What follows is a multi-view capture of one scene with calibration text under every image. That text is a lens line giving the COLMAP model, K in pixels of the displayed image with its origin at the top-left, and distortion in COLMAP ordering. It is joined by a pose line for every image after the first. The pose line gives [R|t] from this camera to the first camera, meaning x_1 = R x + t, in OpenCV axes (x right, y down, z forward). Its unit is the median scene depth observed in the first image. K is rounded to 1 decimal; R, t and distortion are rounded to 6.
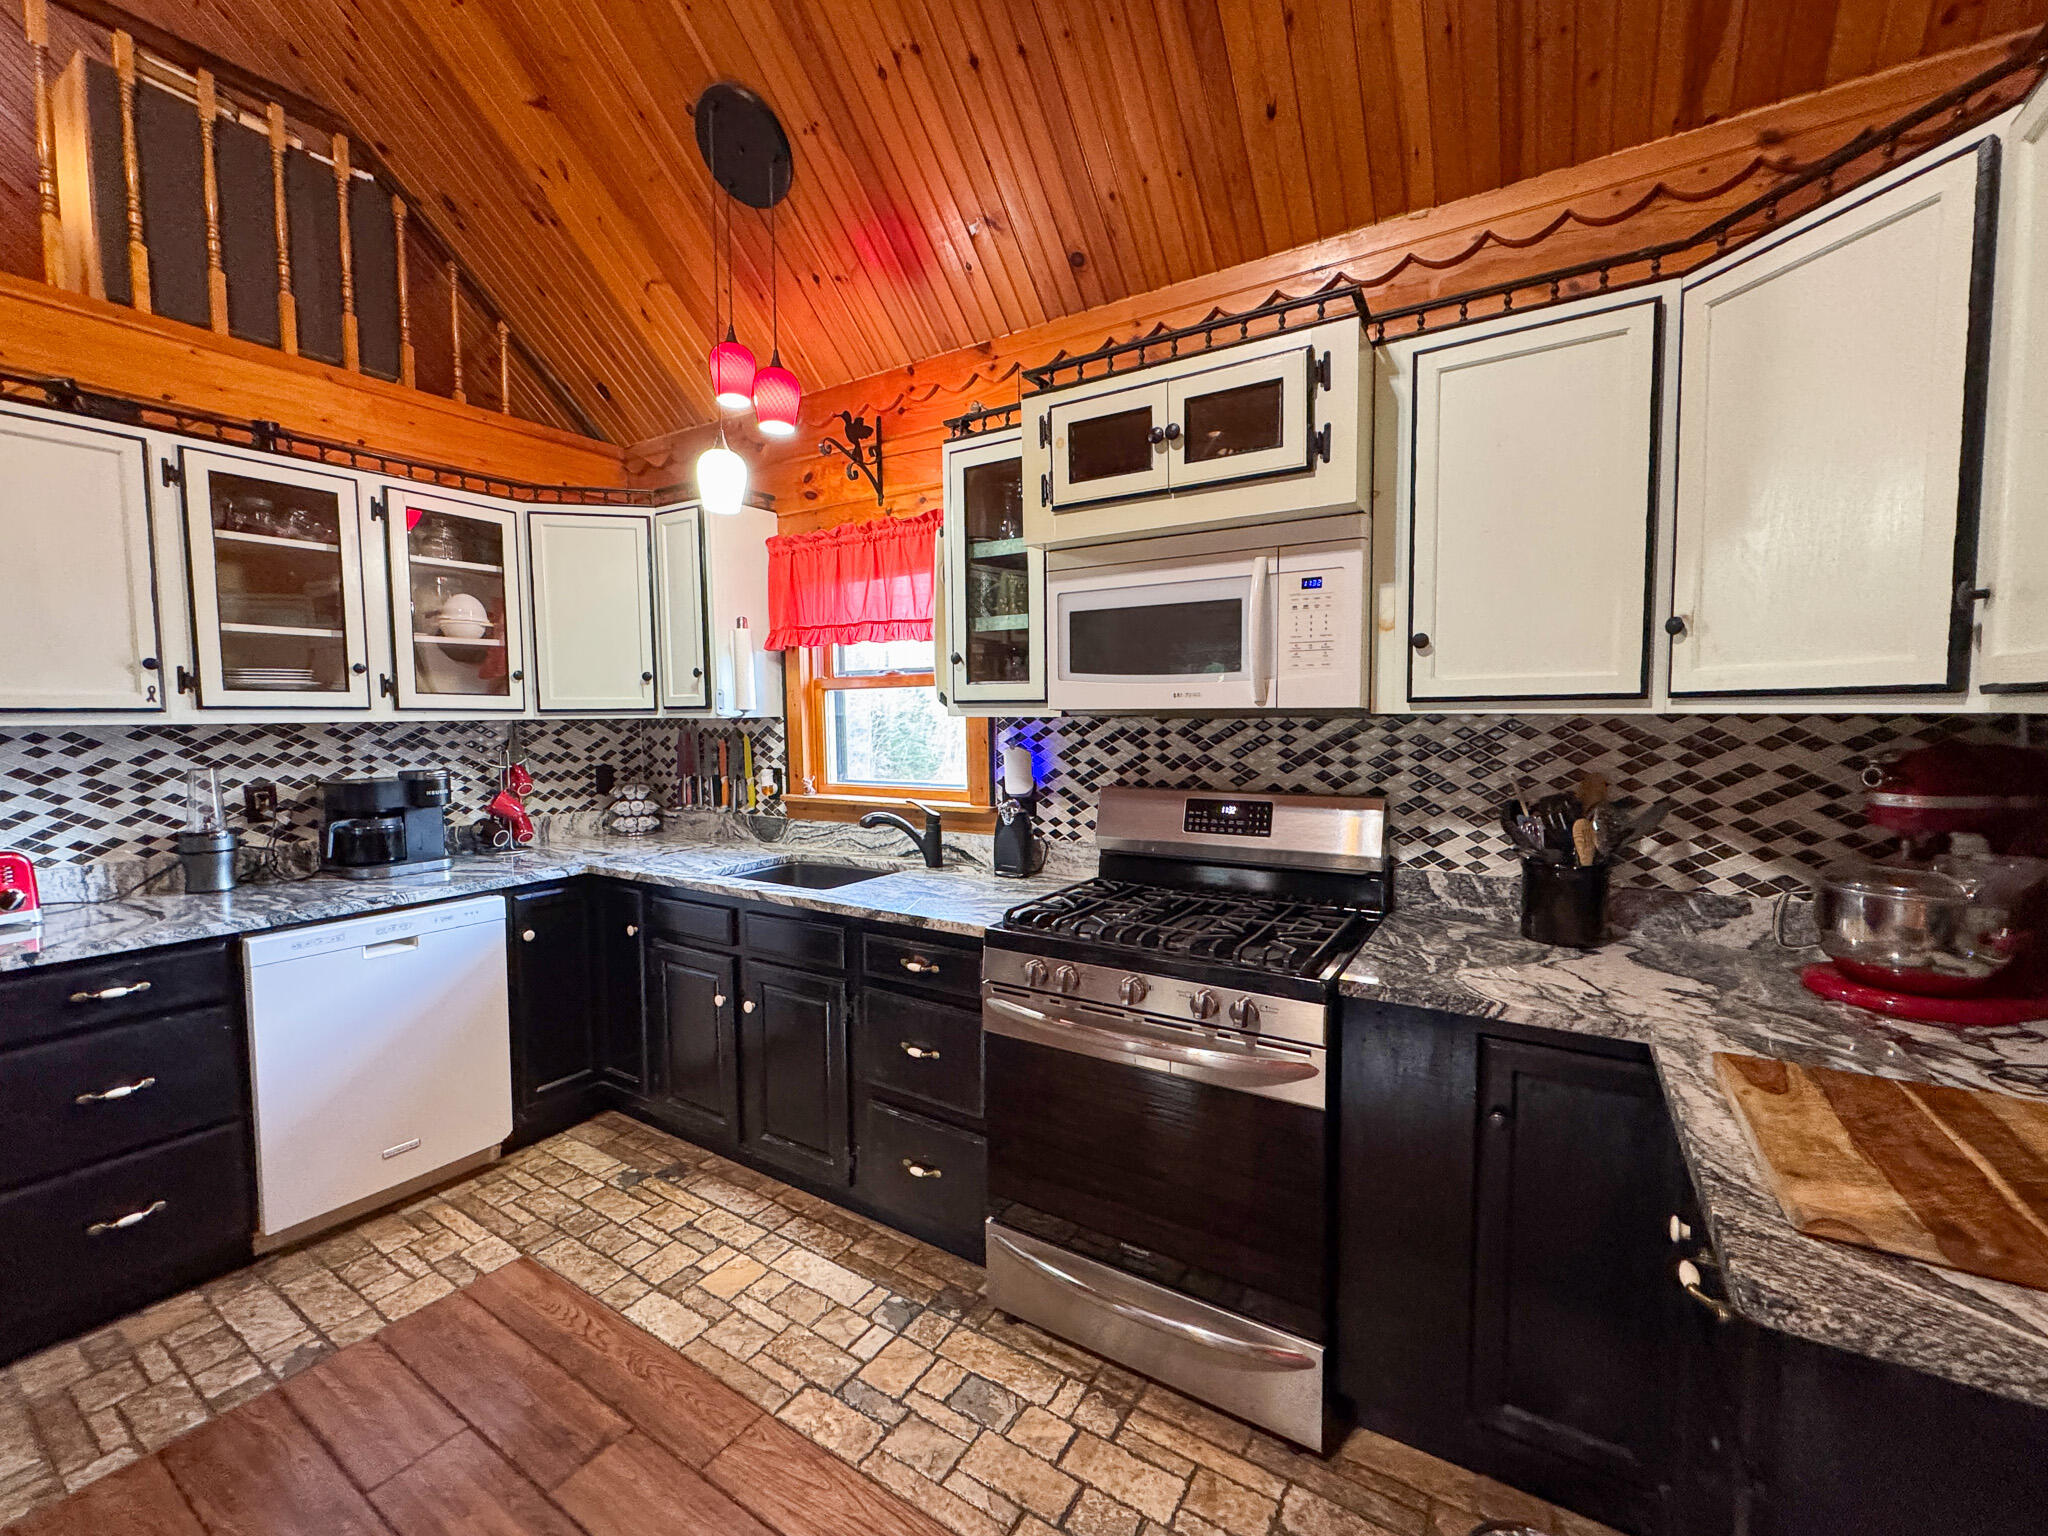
lens RADIAL K [[841.0, 0, 1030.6], [0, 841.0, 771.5], [0, 0, 1]] dist [-0.001584, 0.000036]
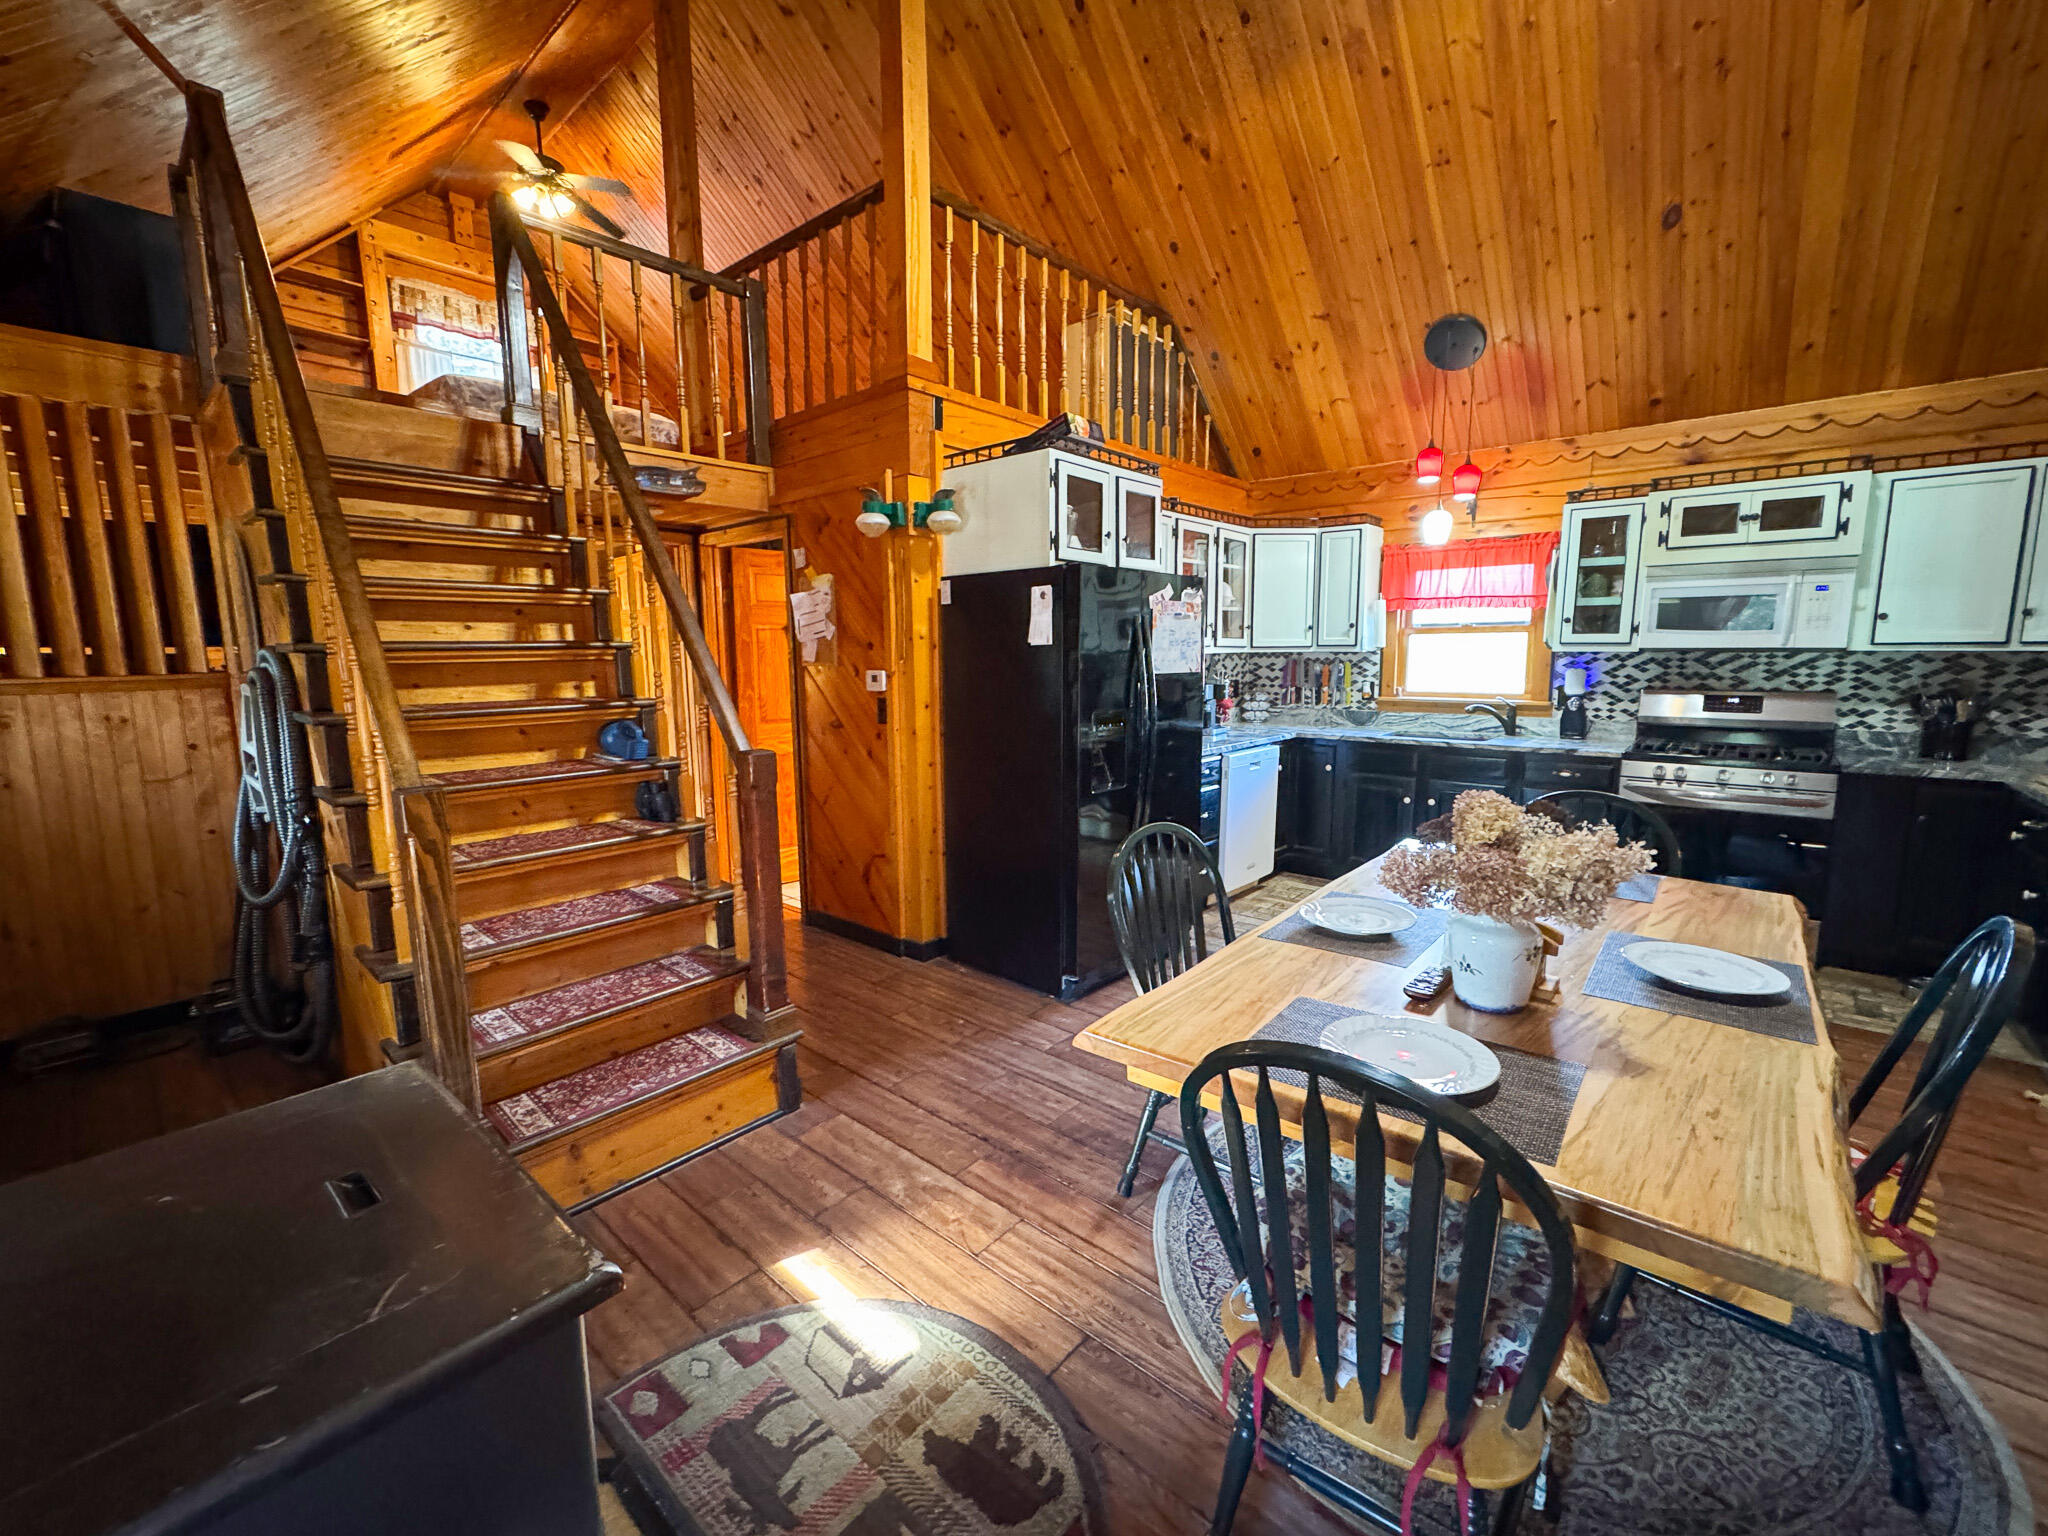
lens RADIAL K [[841.0, 0, 1030.6], [0, 841.0, 771.5], [0, 0, 1]] dist [-0.001584, 0.000036]
pose [[0.987269, 0.023221, -0.157353, -1.068631], [-0.010596, 0.996690, 0.080606, 0.071615], [0.158704, -0.077912, 0.984247, -1.186973]]
